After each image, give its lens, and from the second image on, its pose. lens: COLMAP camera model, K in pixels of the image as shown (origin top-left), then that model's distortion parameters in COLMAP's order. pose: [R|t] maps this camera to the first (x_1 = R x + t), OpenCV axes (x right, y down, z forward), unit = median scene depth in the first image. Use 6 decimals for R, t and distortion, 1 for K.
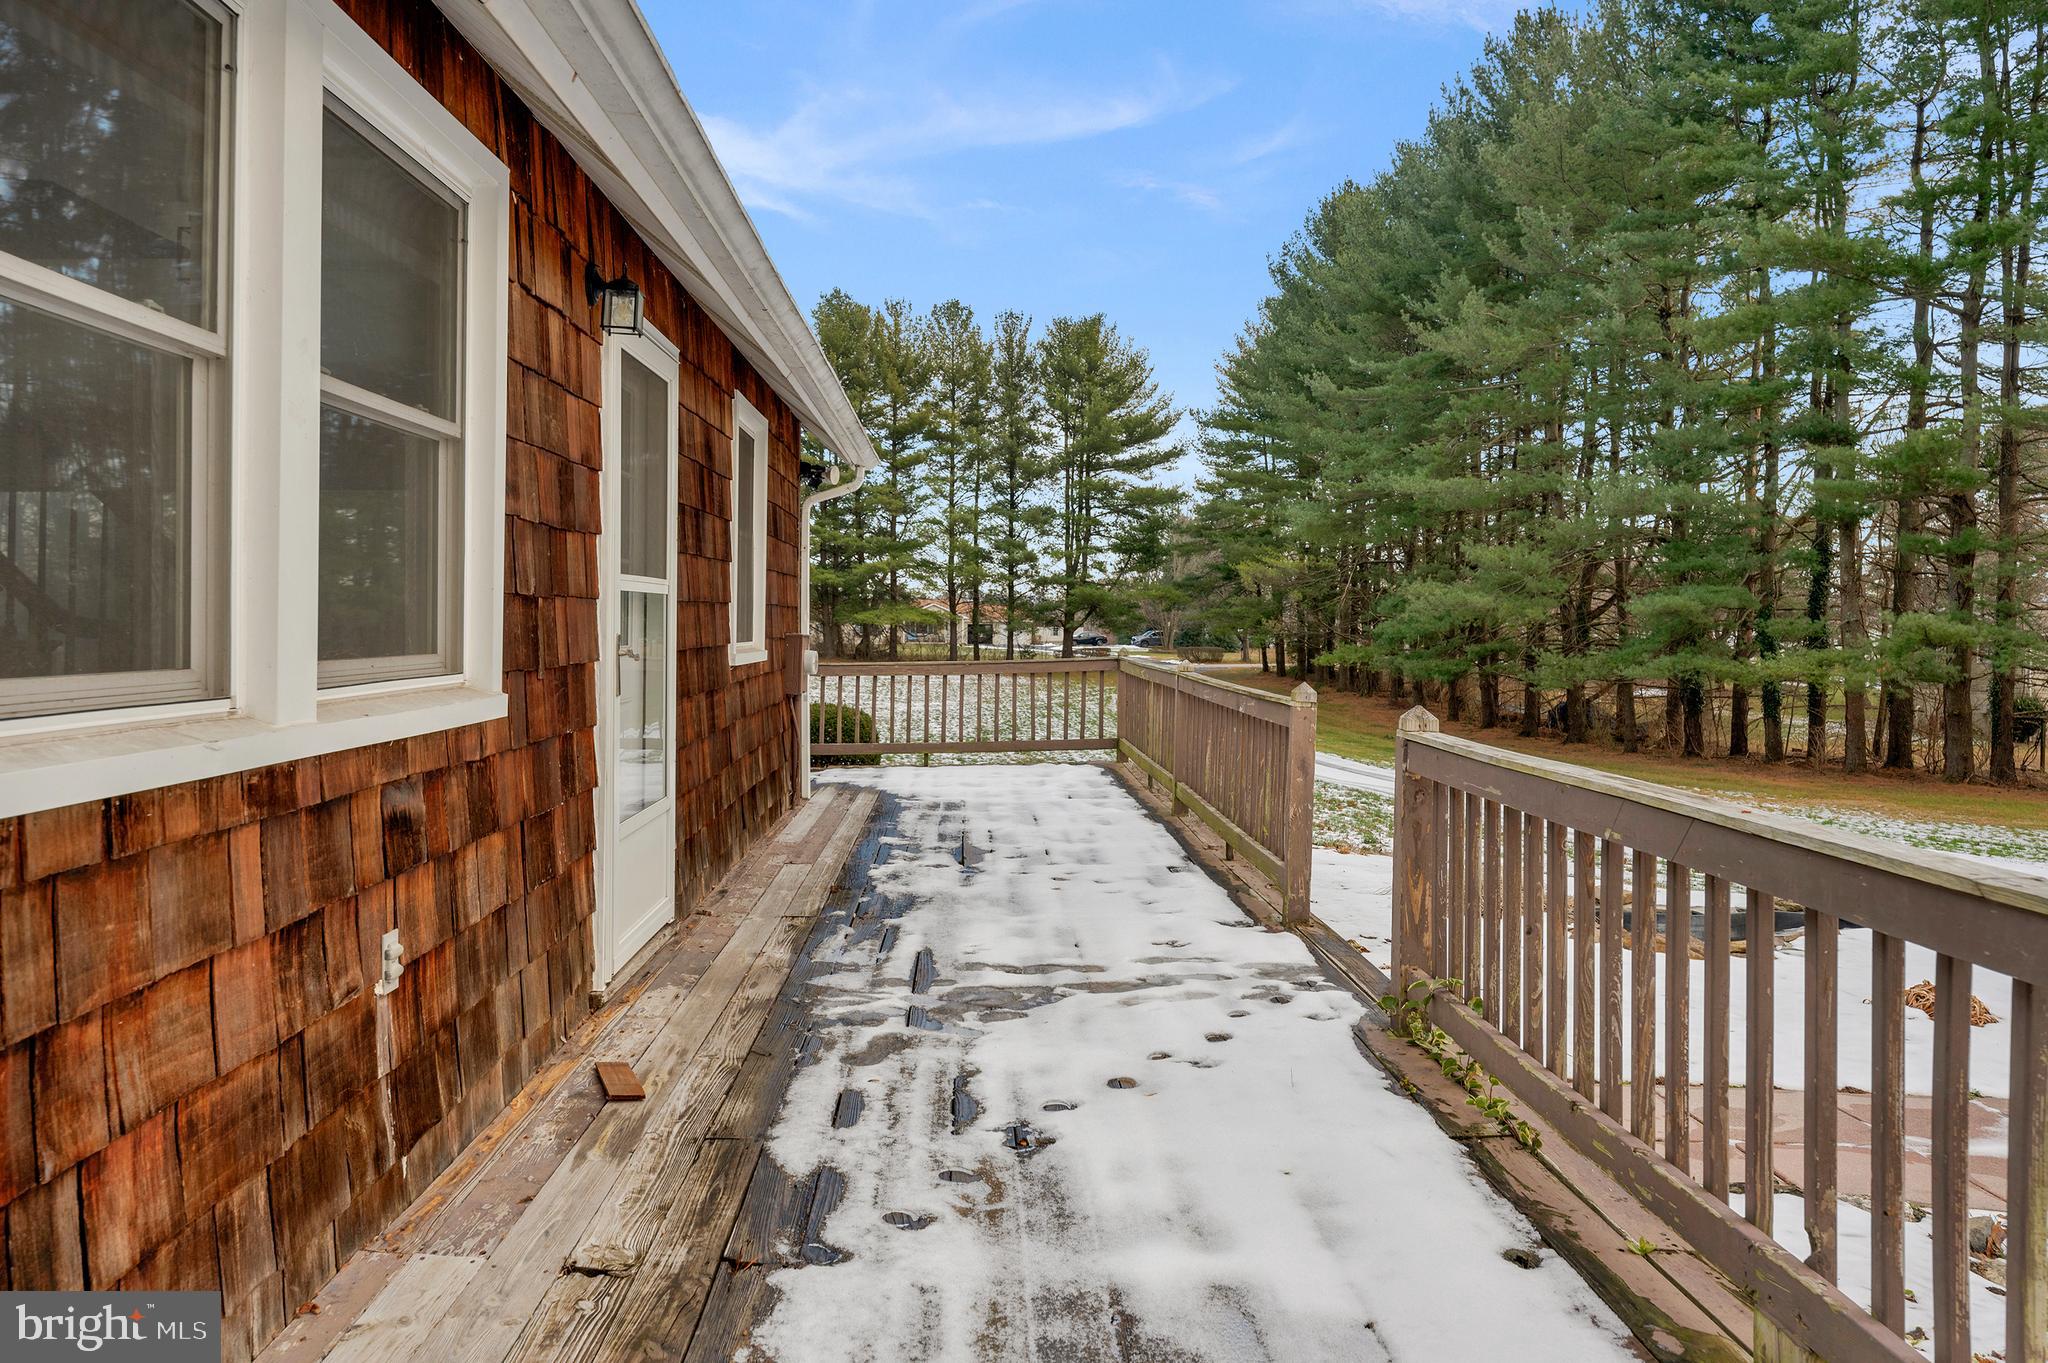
lens RADIAL K [[1461.7, 0, 994.3], [0, 1461.7, 627.5], [0, 0, 1]] dist [0.012660, 0.001806]
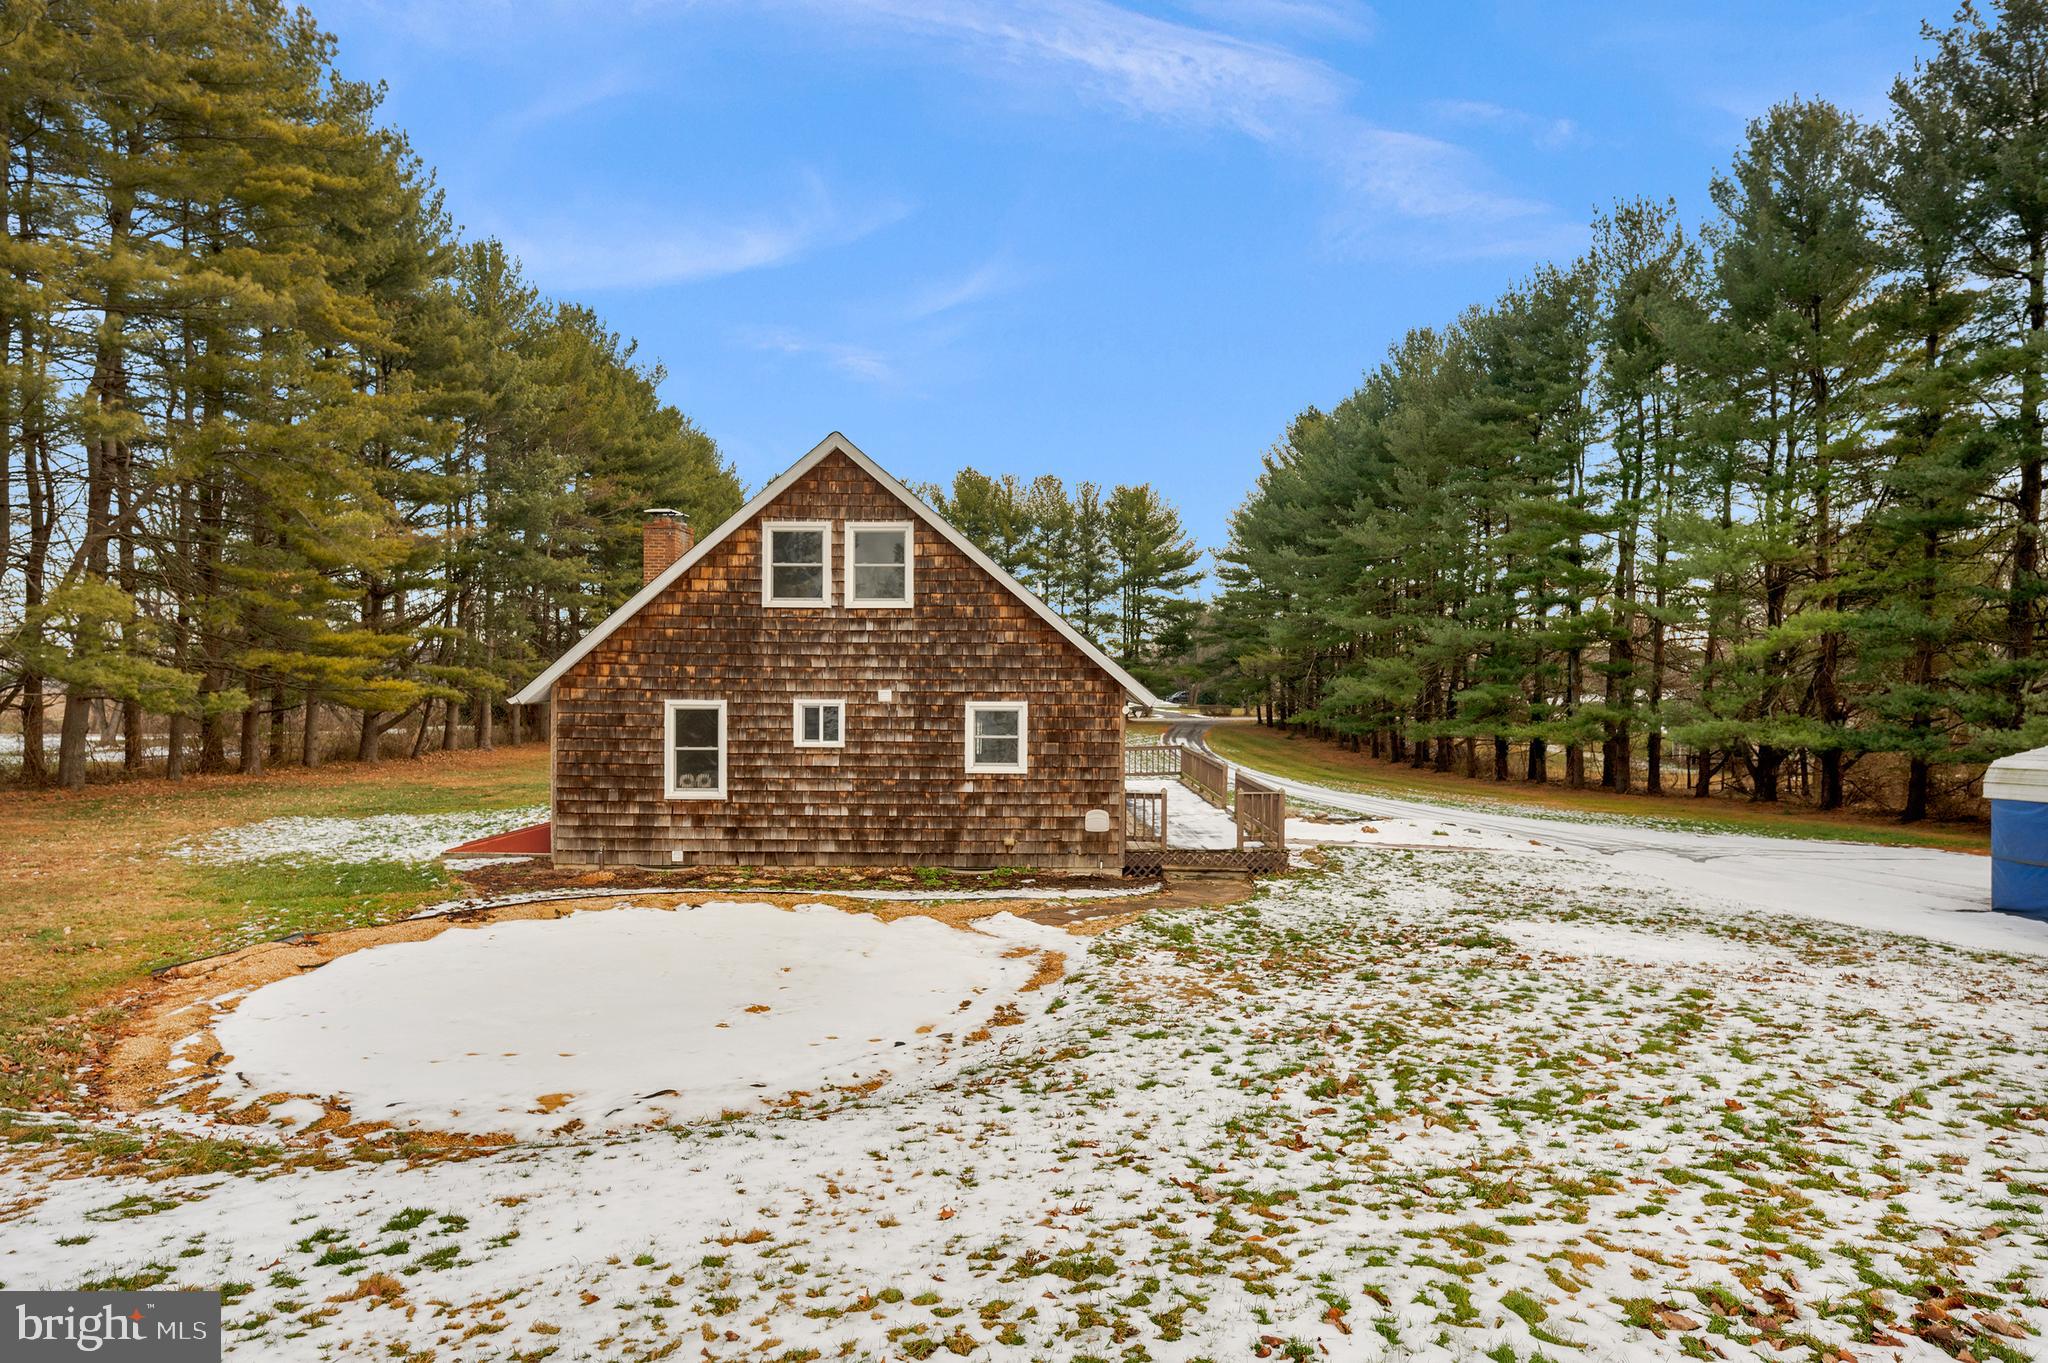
lens RADIAL K [[1155.6, 0, 1022.1], [0, 1155.6, 699.3], [0, 0, 1]] dist [0.005779, -0.000178]
pose [[0.999637, 0.000897, -0.026937, -0.022515], [-0.000473, 0.999876, 0.015764, -0.013880], [0.026948, -0.015746, 0.999513, -0.175081]]
